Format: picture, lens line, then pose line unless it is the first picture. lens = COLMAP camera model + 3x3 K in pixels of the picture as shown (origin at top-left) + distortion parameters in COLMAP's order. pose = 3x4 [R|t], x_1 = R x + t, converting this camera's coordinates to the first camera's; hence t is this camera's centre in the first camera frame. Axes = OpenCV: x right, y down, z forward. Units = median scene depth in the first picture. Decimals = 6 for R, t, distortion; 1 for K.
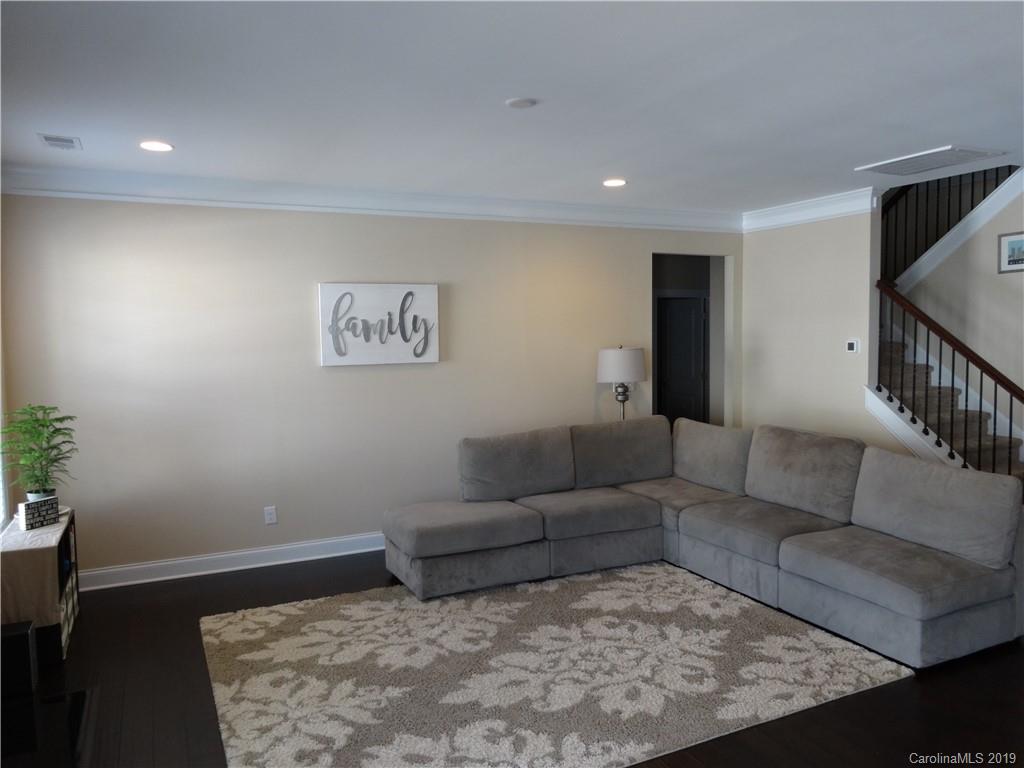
lens RADIAL K [[753.9, 0, 512.0], [0, 753.9, 384.0], [0, 0, 1]] dist [-0.001419, -0.002497]
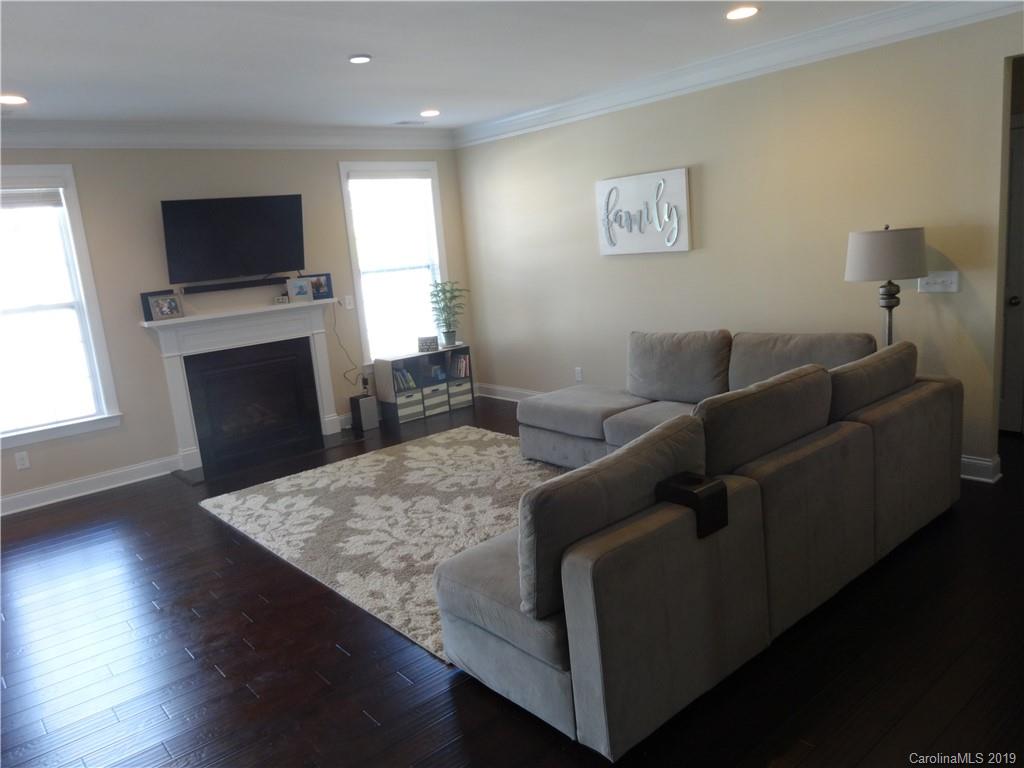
lens RADIAL K [[753.9, 0, 512.0], [0, 753.9, 384.0], [0, 0, 1]] dist [-0.001419, -0.002497]
pose [[0.252829, 0.181660, -0.950304, 1.089031], [0.015826, 0.981307, 0.191797, -0.069031], [0.967382, -0.063532, 0.245228, 0.740348]]
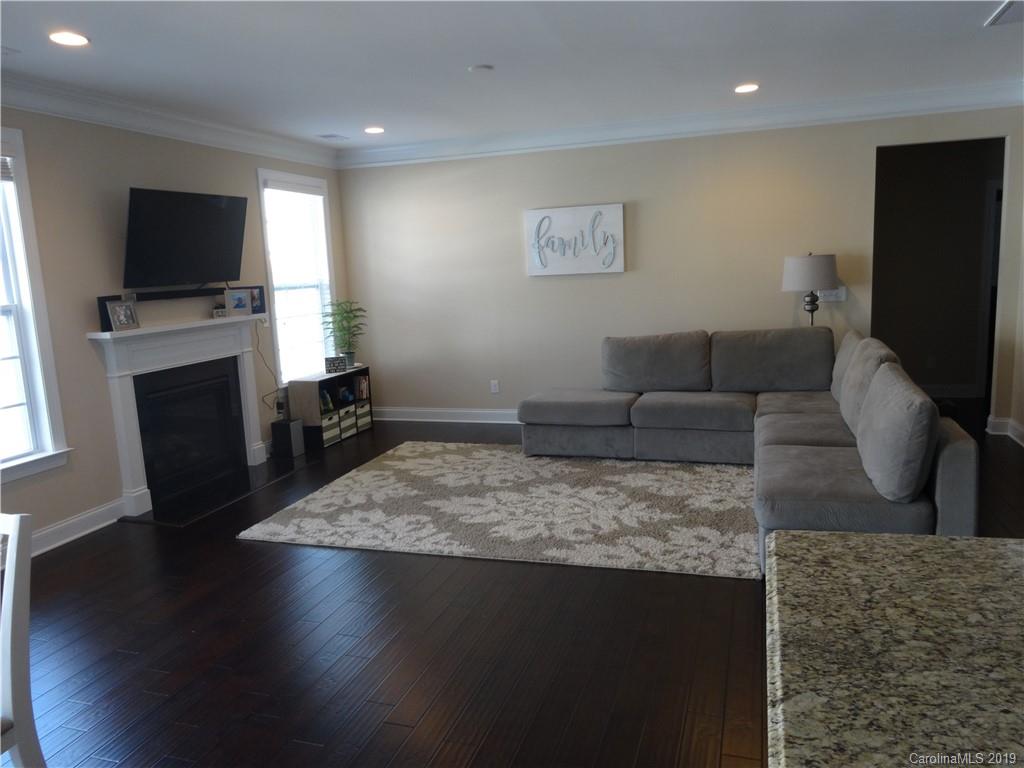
lens RADIAL K [[753.9, 0, 512.0], [0, 753.9, 384.0], [0, 0, 1]] dist [-0.001419, -0.002497]
pose [[0.724243, 0.091852, -0.683400, 0.805306], [-0.012206, 0.992641, 0.120480, 0.006181], [0.689437, -0.078915, 0.720034, 0.052214]]
